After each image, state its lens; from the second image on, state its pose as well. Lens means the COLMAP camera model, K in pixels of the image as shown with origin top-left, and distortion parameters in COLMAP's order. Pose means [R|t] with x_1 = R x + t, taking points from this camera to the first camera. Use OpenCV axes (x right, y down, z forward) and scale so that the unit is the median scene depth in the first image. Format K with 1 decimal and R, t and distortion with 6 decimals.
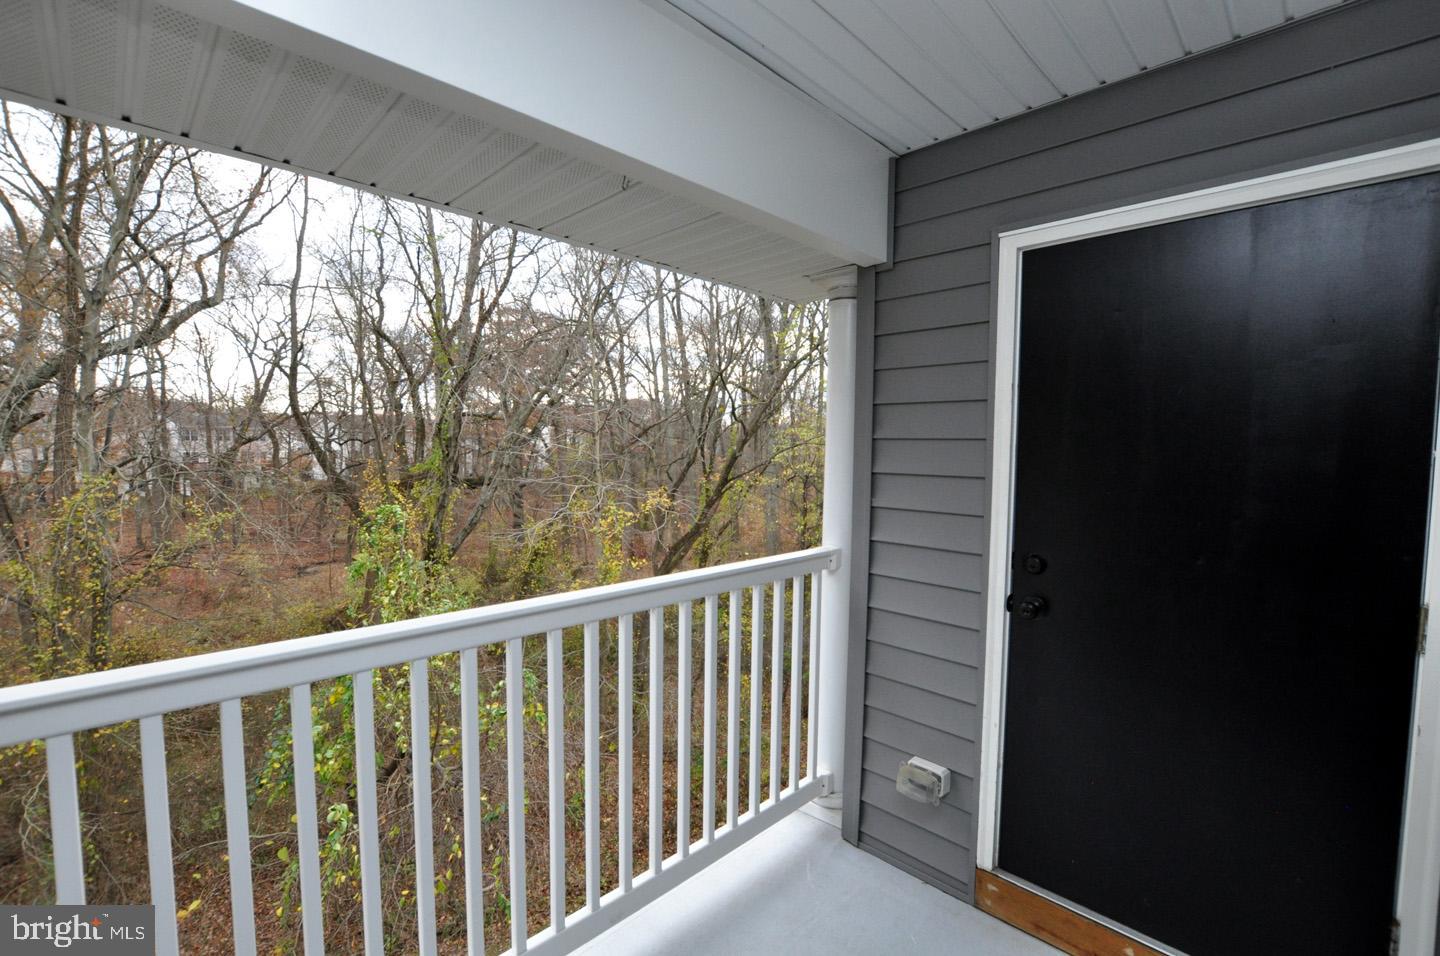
lens RADIAL K [[631.6, 0, 722.8], [0, 631.6, 478.7], [0, 0, 1]] dist [-0.029998, 0.000860]
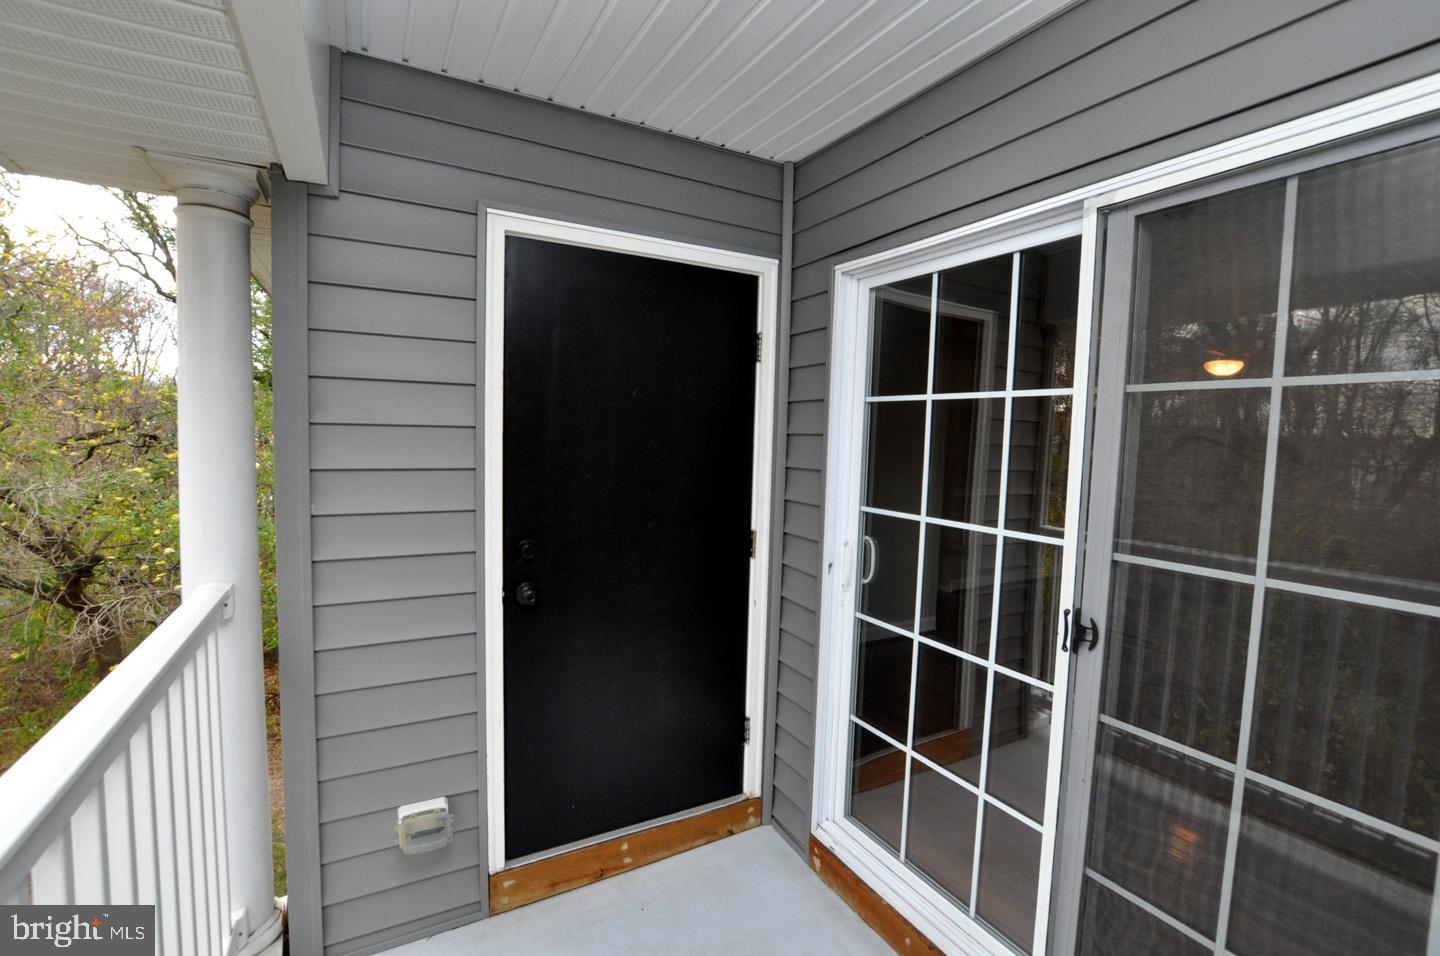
lens RADIAL K [[631.6, 0, 722.8], [0, 631.6, 478.7], [0, 0, 1]] dist [-0.029998, 0.000860]
pose [[0.264686, -0.069588, 0.961820, -0.377384], [0.038460, 0.997361, 0.061576, -0.028061], [-0.963567, 0.020693, 0.266664, 0.394625]]
